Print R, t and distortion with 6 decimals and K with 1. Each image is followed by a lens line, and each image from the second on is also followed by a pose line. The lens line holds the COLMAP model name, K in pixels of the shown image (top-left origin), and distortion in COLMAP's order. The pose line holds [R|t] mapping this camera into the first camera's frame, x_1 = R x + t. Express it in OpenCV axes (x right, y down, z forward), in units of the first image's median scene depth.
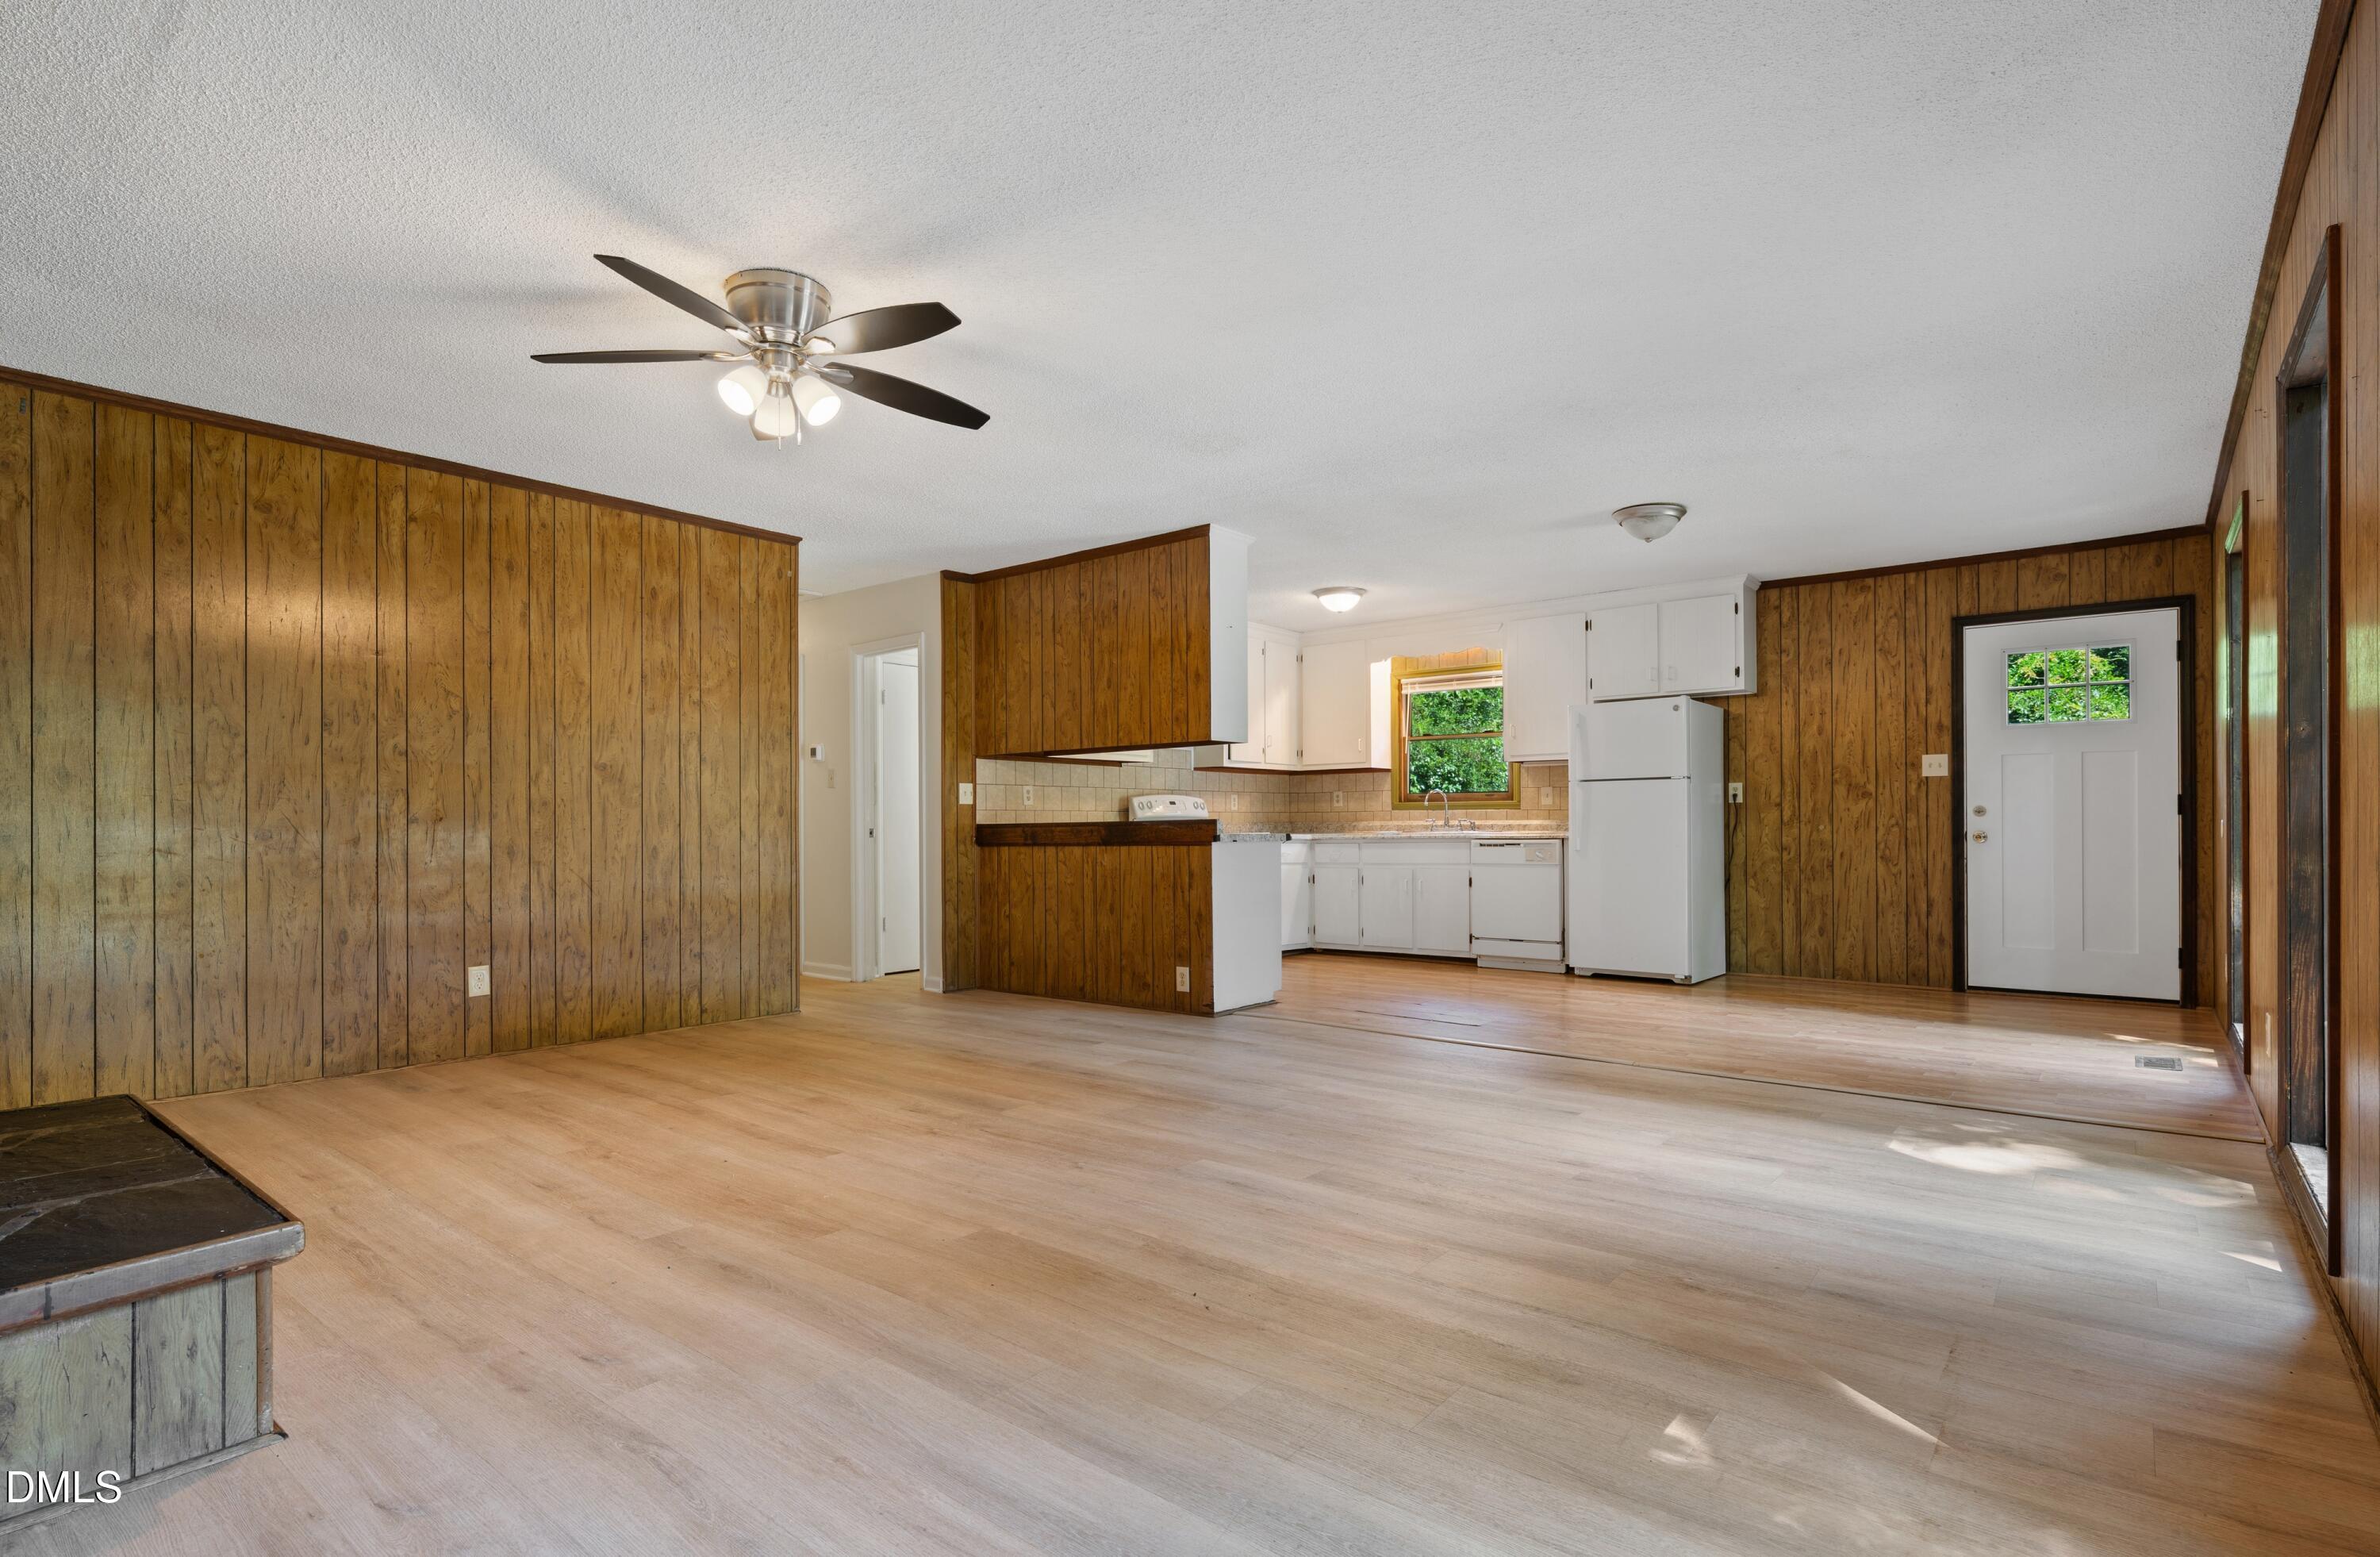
lens RADIAL K [[1152.7, 0, 1190.0], [0, 1152.7, 778.5], [0, 0, 1]] dist [-0.000179, 0.000009]
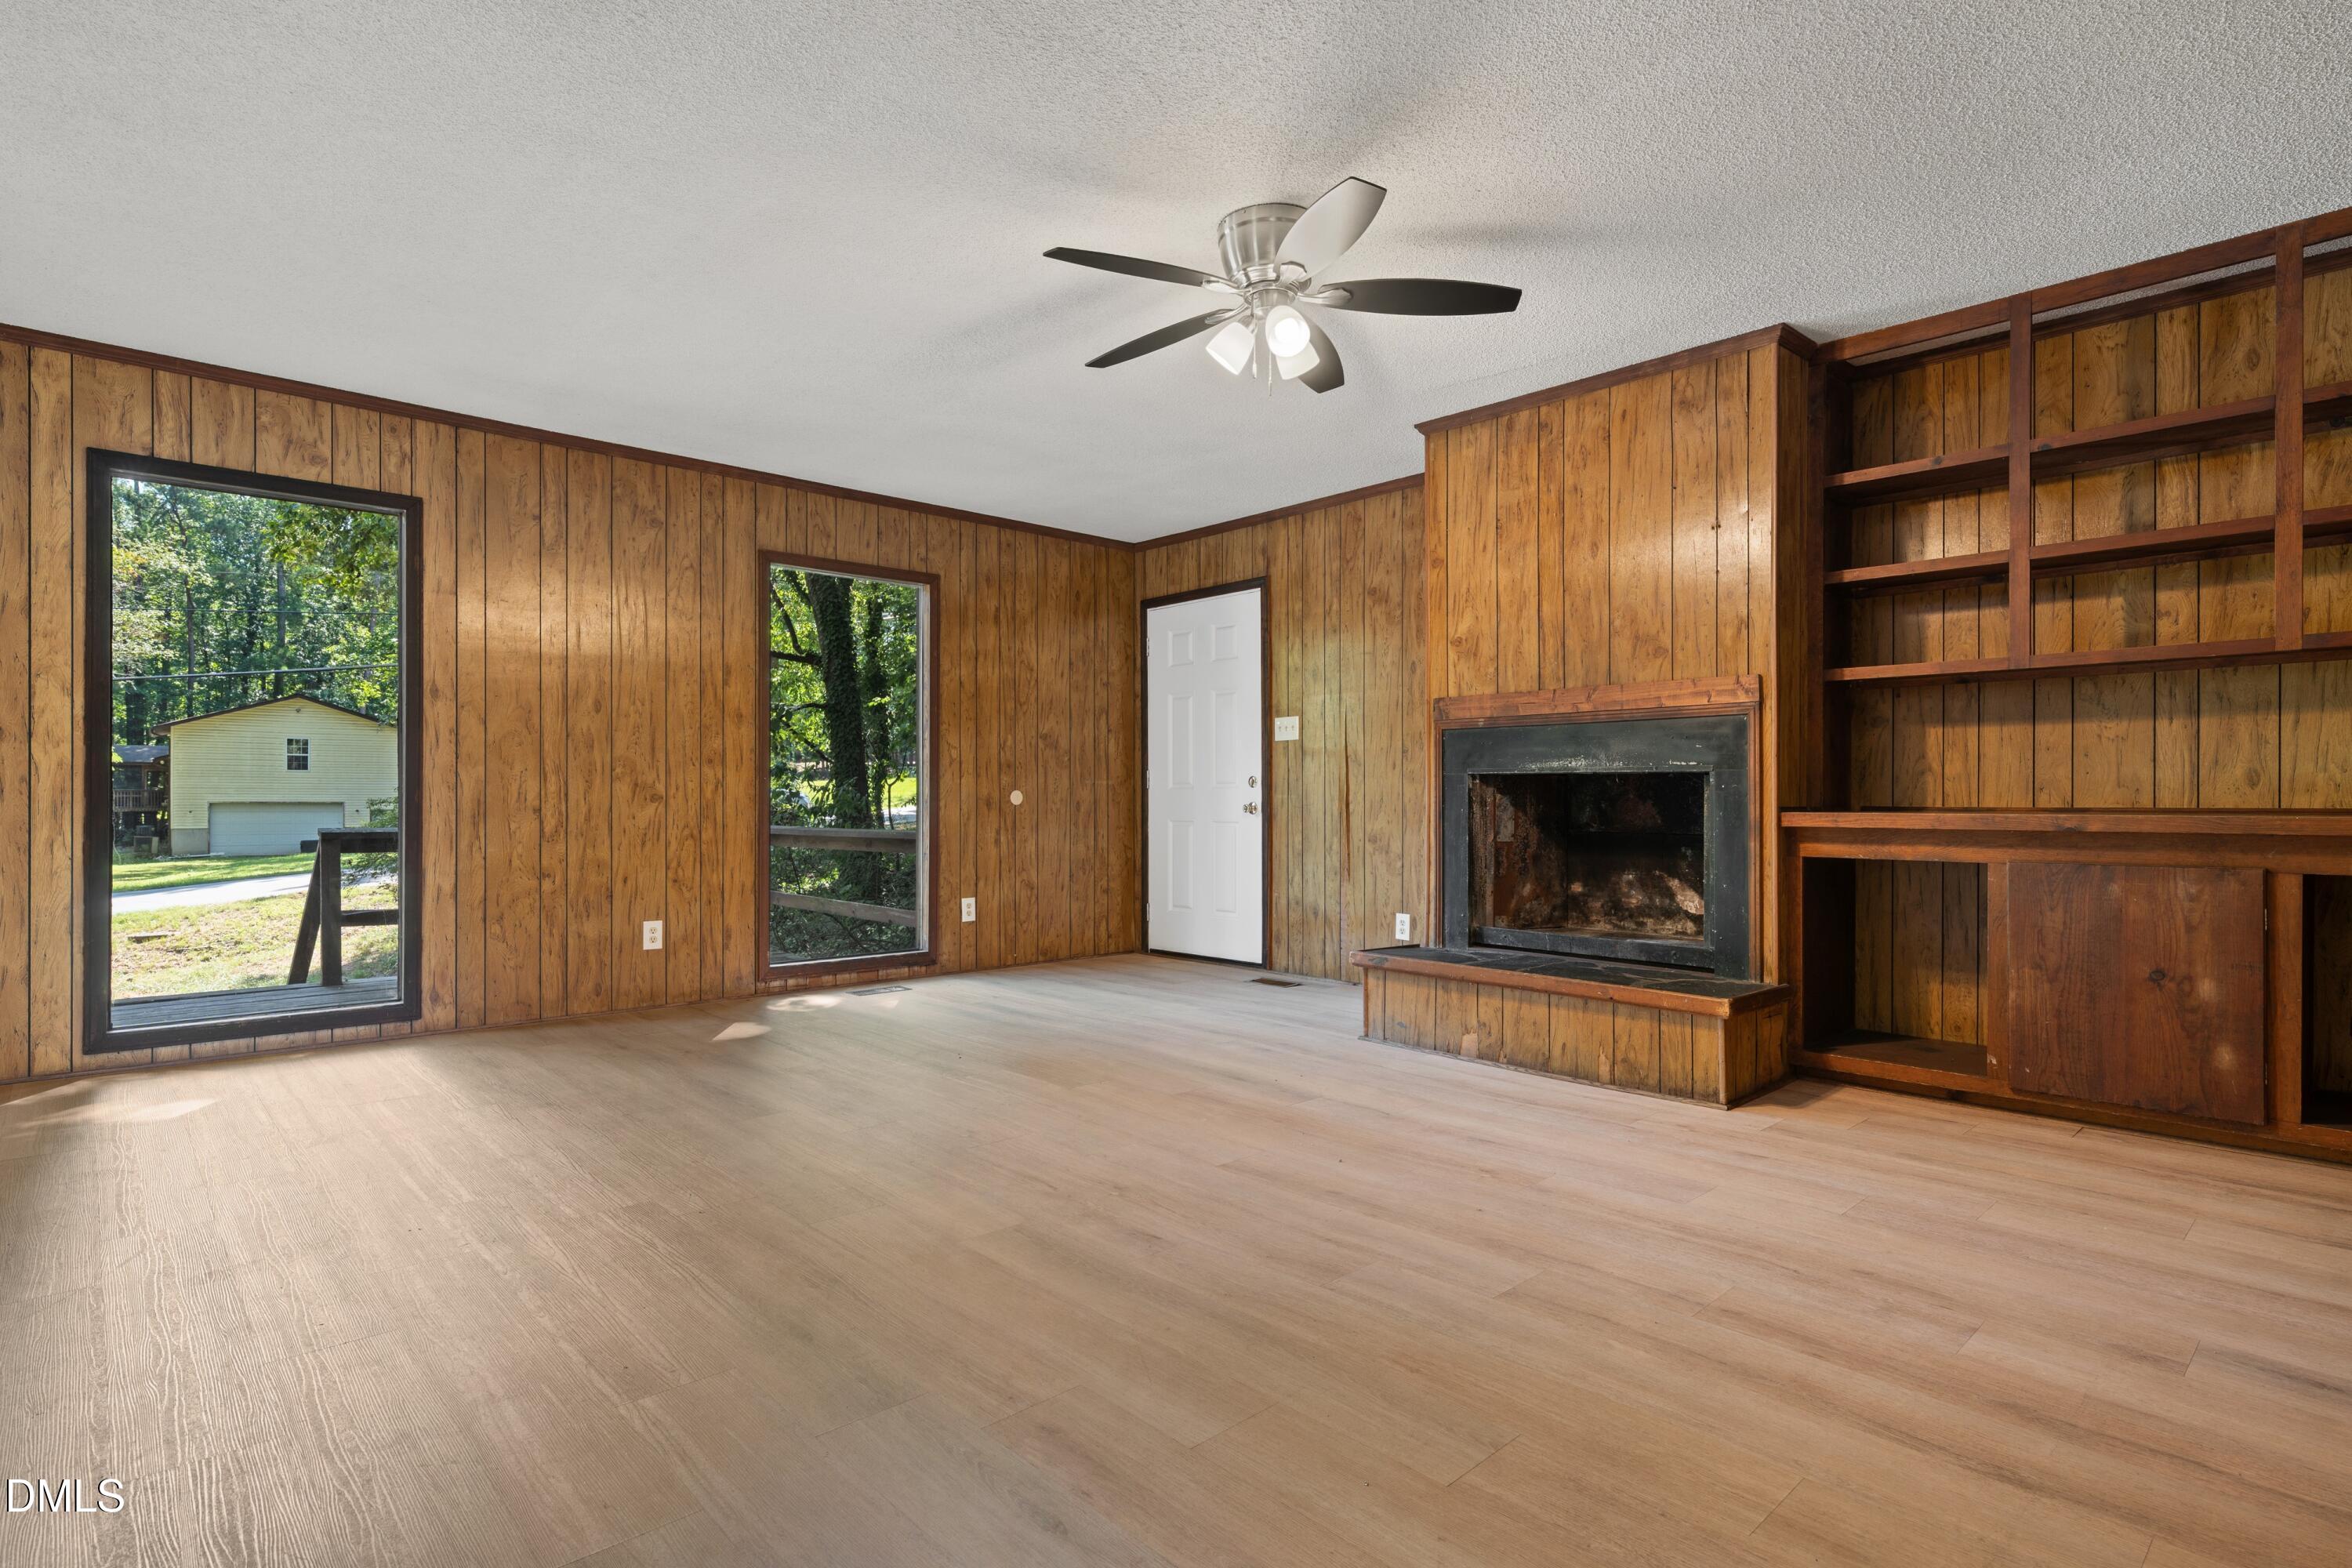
lens RADIAL K [[1167.2, 0, 1176.0], [0, 1167.2, 784.0], [0, 0, 1]] dist [-0.000805, -0.000060]
pose [[-0.990567, 0.010898, 0.136592, -0.377645], [0.002986, 0.998312, -0.057995, 0.084314], [-0.136993, -0.057040, -0.988928, 1.813074]]
